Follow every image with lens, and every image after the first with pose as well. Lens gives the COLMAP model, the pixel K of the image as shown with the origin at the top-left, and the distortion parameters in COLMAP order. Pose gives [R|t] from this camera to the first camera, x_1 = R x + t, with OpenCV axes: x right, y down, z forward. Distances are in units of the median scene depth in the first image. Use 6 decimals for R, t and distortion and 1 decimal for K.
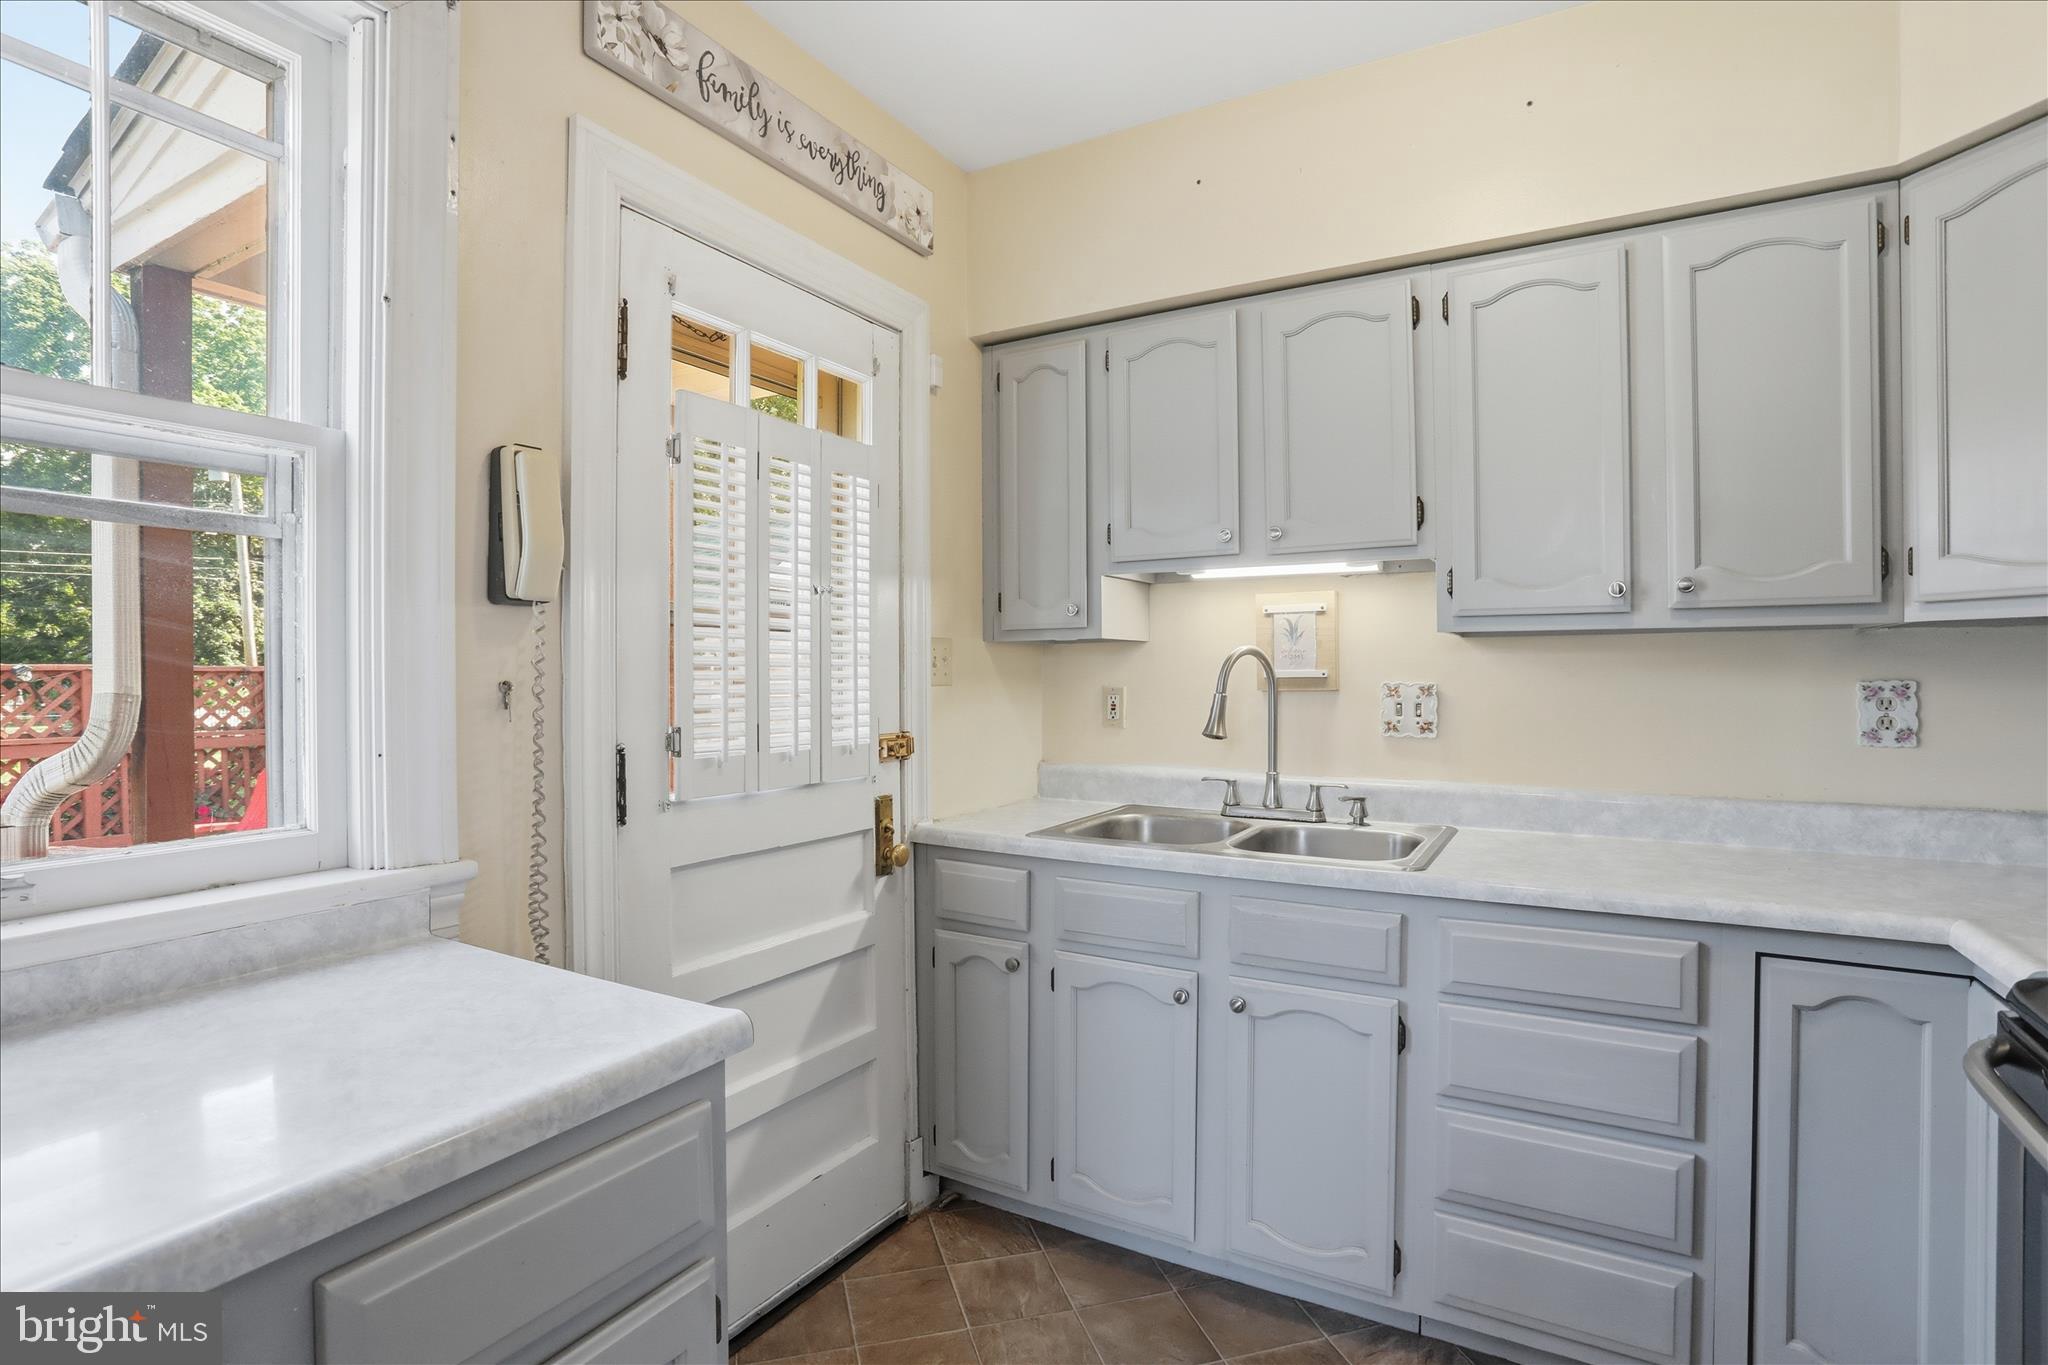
lens RADIAL K [[1007.1, 0, 1029.8], [0, 1007.1, 676.6], [0, 0, 1]] dist [-0.075939, 0.036648]
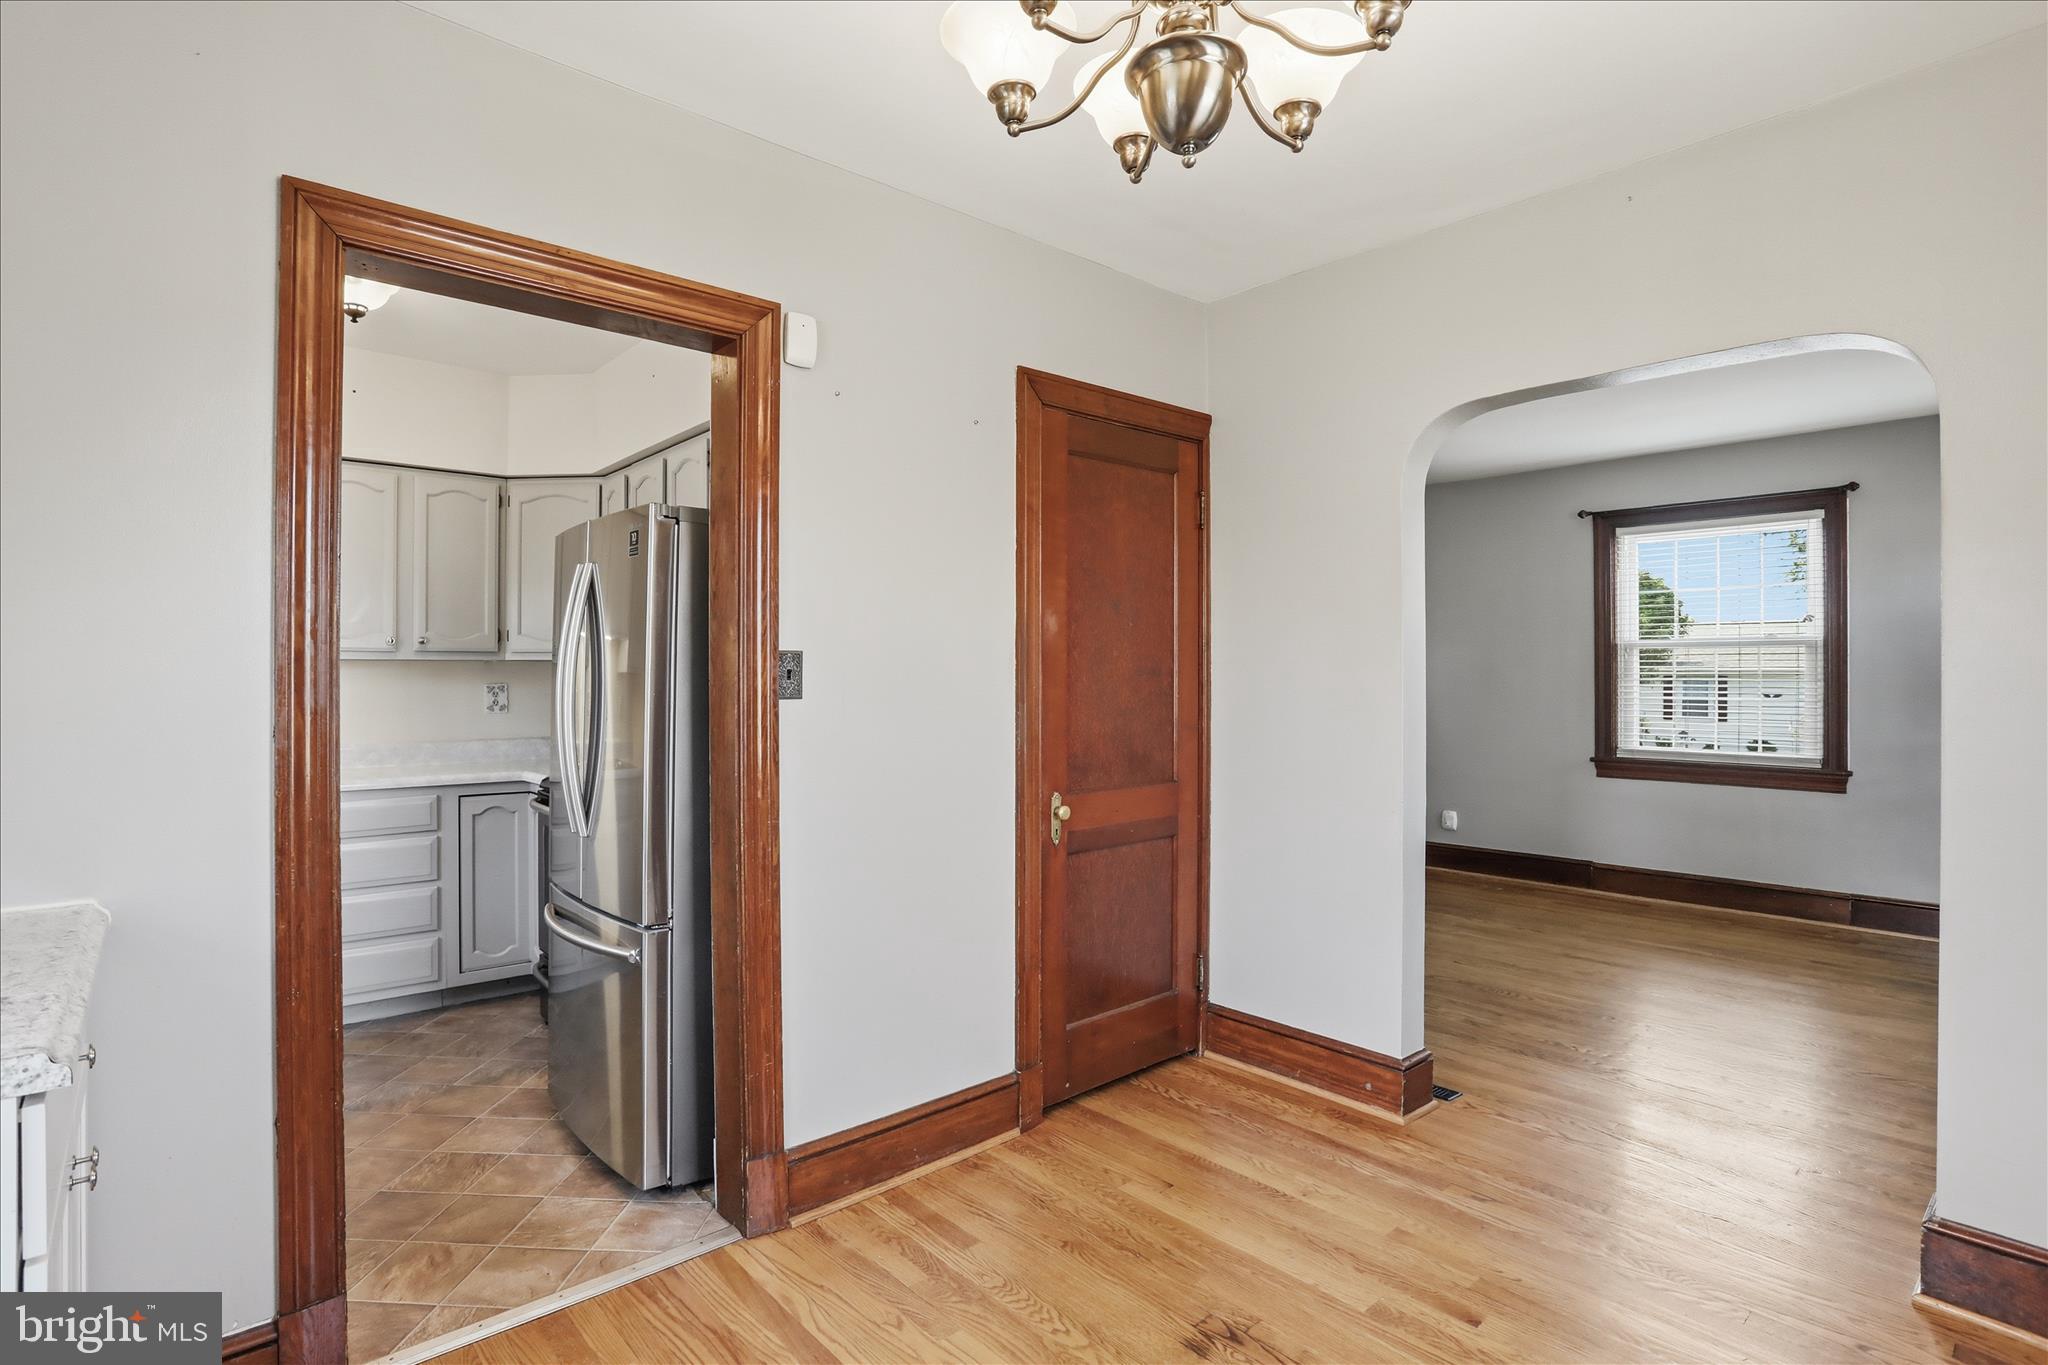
lens RADIAL K [[1007.1, 0, 1029.8], [0, 1007.1, 676.6], [0, 0, 1]] dist [-0.075939, 0.036648]
pose [[0.306819, 0.002467, 0.951765, -0.892658], [-0.001432, 0.999997, -0.002130, -0.009418], [-0.951767, -0.000710, 0.306822, -0.858003]]
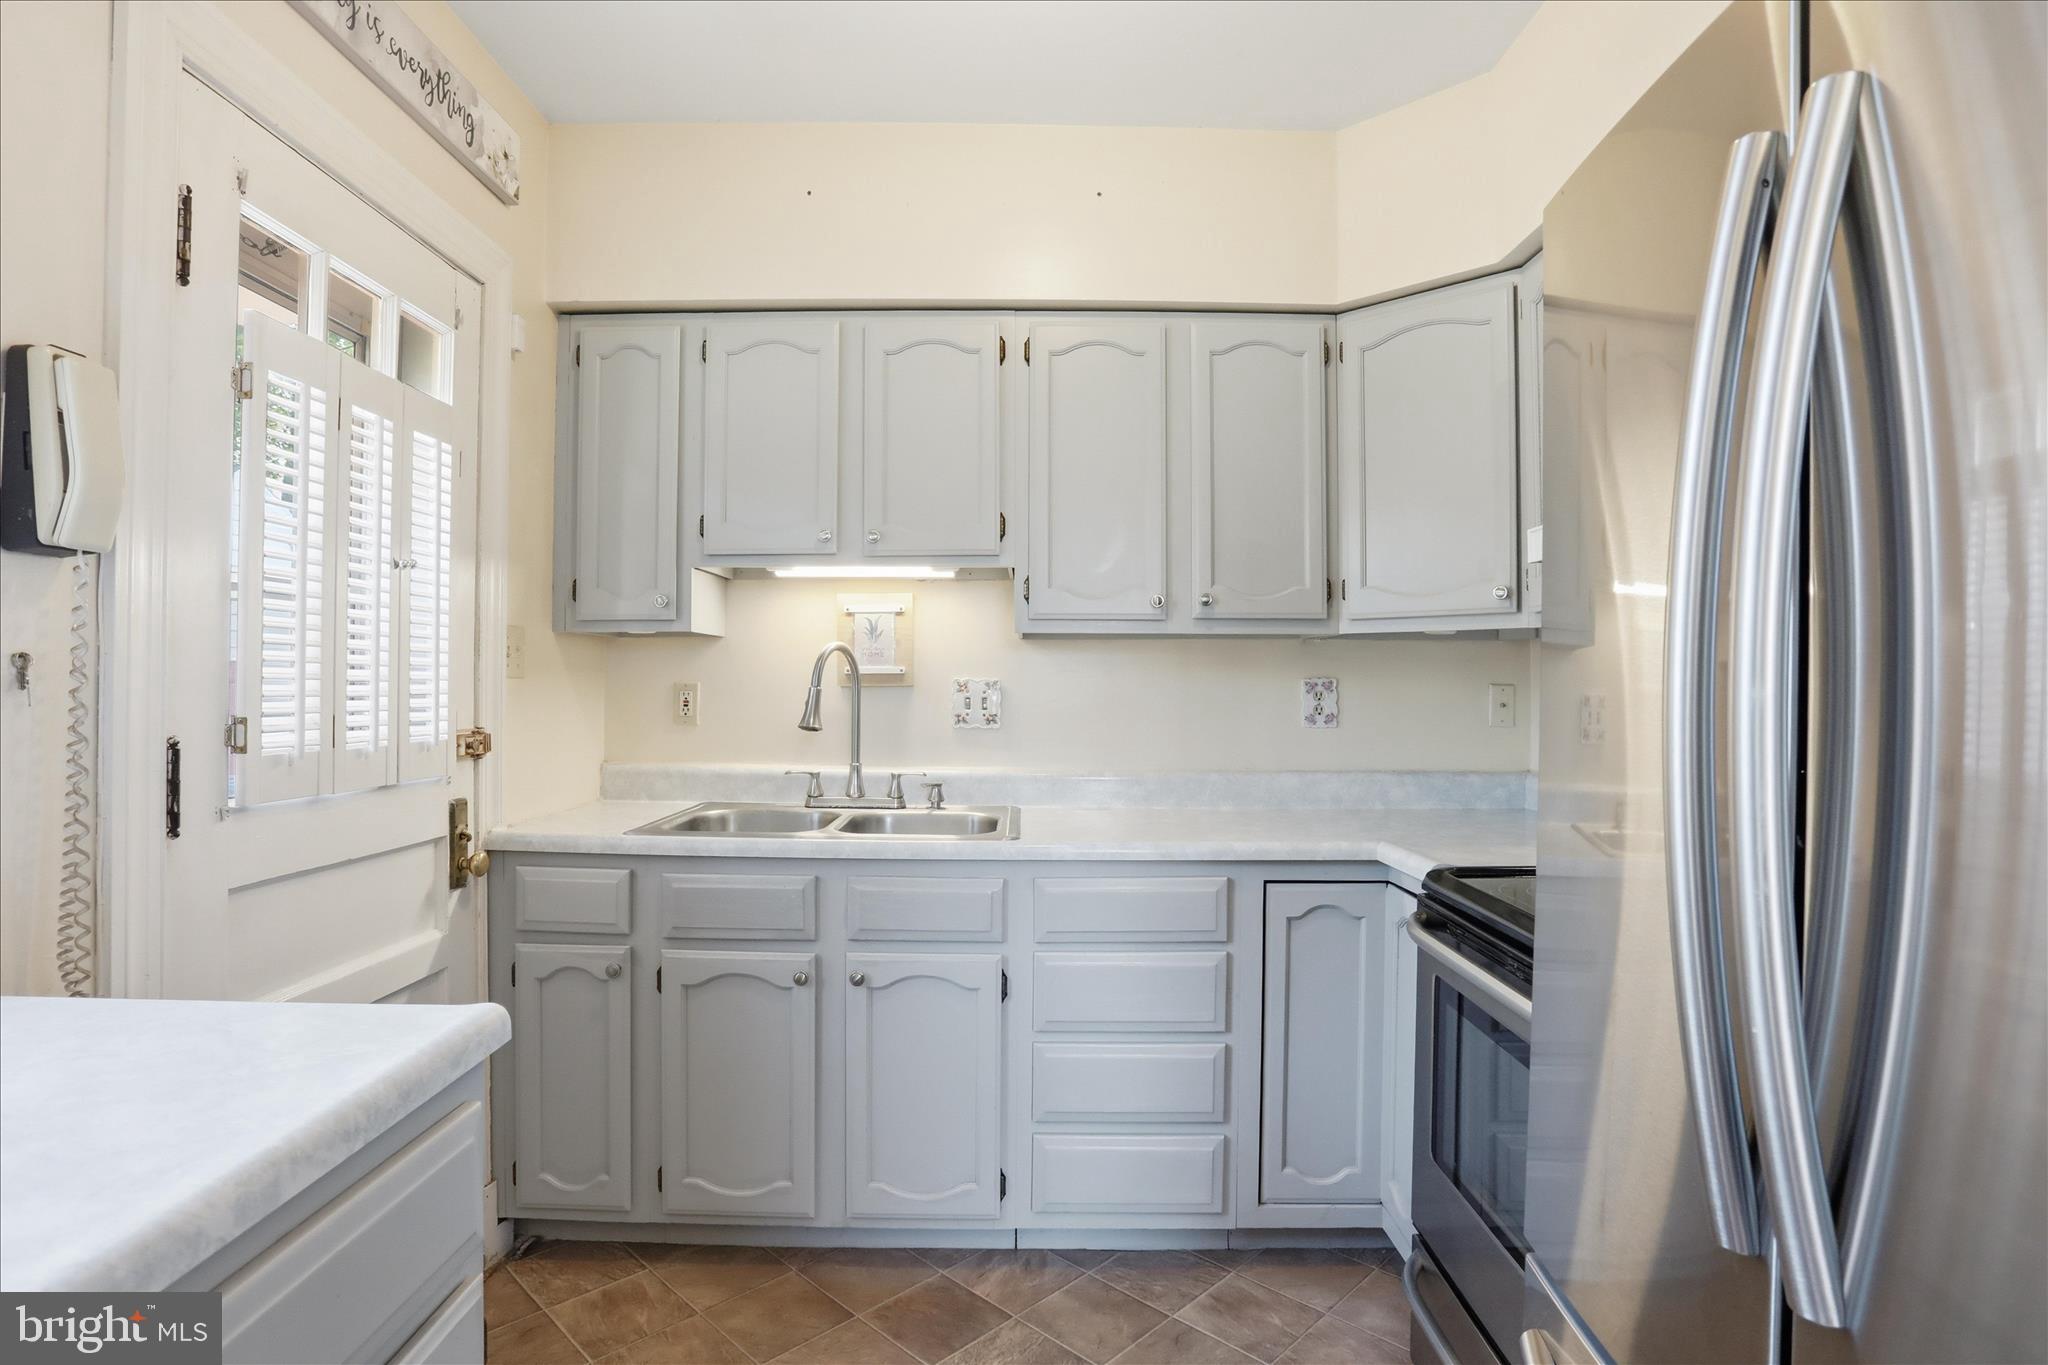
lens RADIAL K [[1034.7, 0, 1026.6], [0, 1034.7, 675.6], [0, 0, 1]] dist [-0.073110, 0.036554]
pose [[0.868336, 0.010966, 0.495856, -0.170028], [-0.004934, 0.999897, -0.013472, 0.020582], [-0.495953, 0.009251, 0.868300, -0.036479]]
